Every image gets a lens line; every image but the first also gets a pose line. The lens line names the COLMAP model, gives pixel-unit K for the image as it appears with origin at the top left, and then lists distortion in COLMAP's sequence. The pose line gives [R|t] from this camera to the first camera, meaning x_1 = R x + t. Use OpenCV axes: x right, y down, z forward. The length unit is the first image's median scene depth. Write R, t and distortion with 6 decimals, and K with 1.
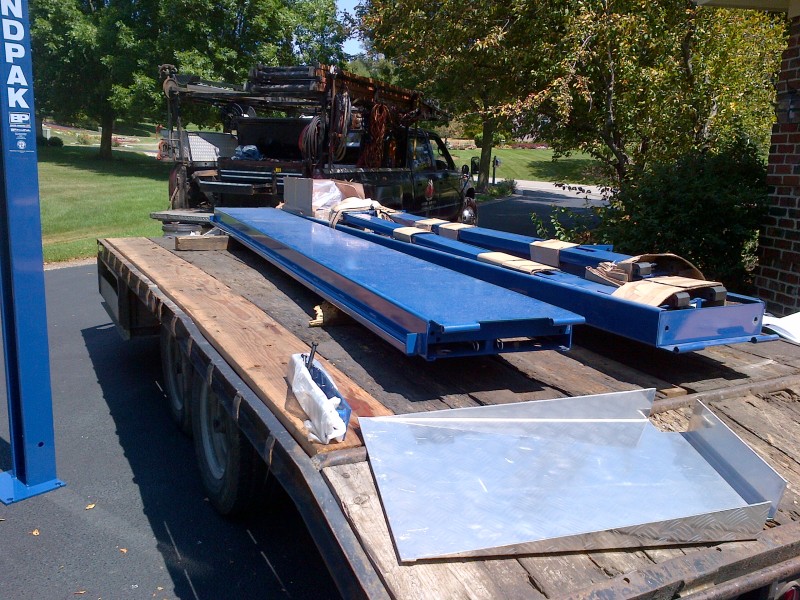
lens RADIAL K [[716.7, 0, 400.1], [0, 716.7, 303.7], [0, 0, 1]] dist [-0.003183, -0.005537]
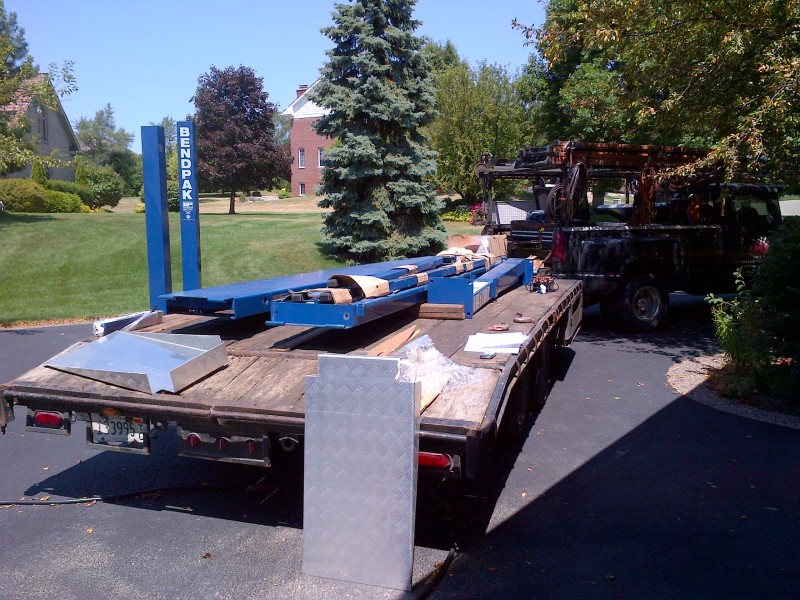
lens RADIAL K [[716.7, 0, 400.2], [0, 716.7, 297.2], [0, 0, 1]] dist [-0.003183, -0.005537]
pose [[0.687680, 0.045890, -0.724563, 1.442605], [-0.119061, 0.991617, -0.050197, 0.041284], [0.716185, 0.120787, 0.687379, 0.040096]]
